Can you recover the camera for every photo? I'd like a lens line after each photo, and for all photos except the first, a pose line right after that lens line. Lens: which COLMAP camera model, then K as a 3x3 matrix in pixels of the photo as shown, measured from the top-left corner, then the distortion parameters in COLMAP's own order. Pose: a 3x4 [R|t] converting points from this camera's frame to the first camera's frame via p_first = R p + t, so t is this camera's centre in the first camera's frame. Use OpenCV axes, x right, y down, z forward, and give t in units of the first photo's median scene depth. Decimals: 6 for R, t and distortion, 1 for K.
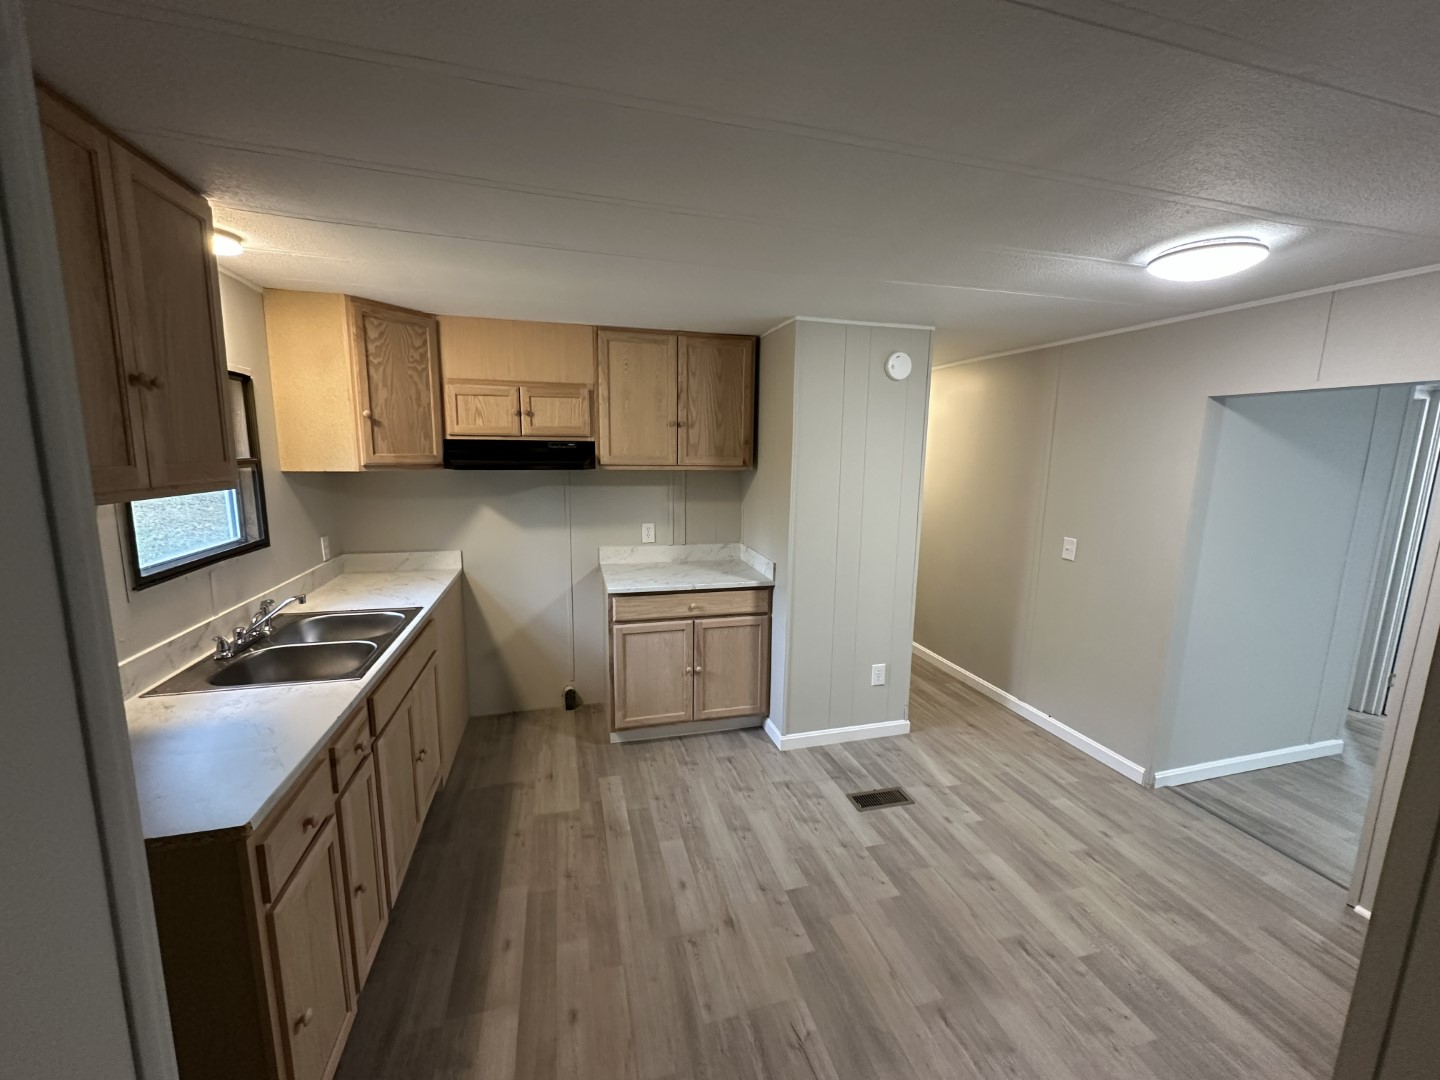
lens RADIAL K [[580.1, 0, 724.5], [0, 580.1, 542.9], [0, 0, 1]] dist [-0.006246, 0.001115]
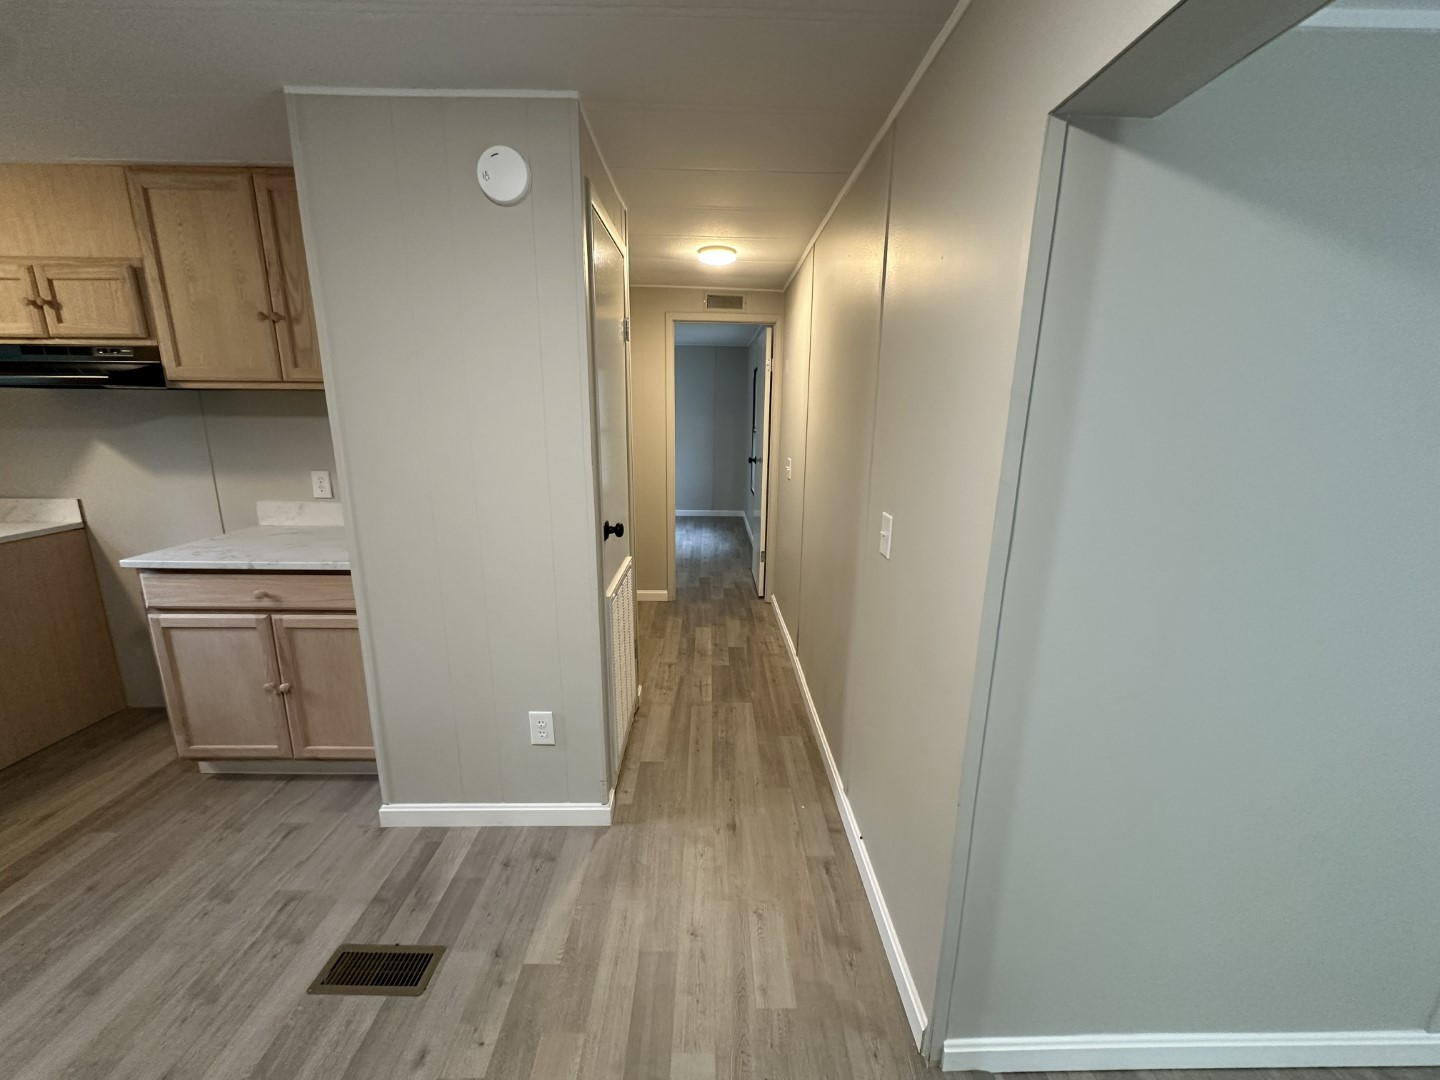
lens RADIAL K [[580.1, 0, 722.1], [0, 580.1, 542.5], [0, 0, 1]] dist [-0.006246, 0.001115]
pose [[0.968220, 0.050960, -0.244854, 0.608534], [-0.037215, 0.997478, 0.060438, -0.008497], [0.247316, -0.049405, 0.967674, 0.493178]]
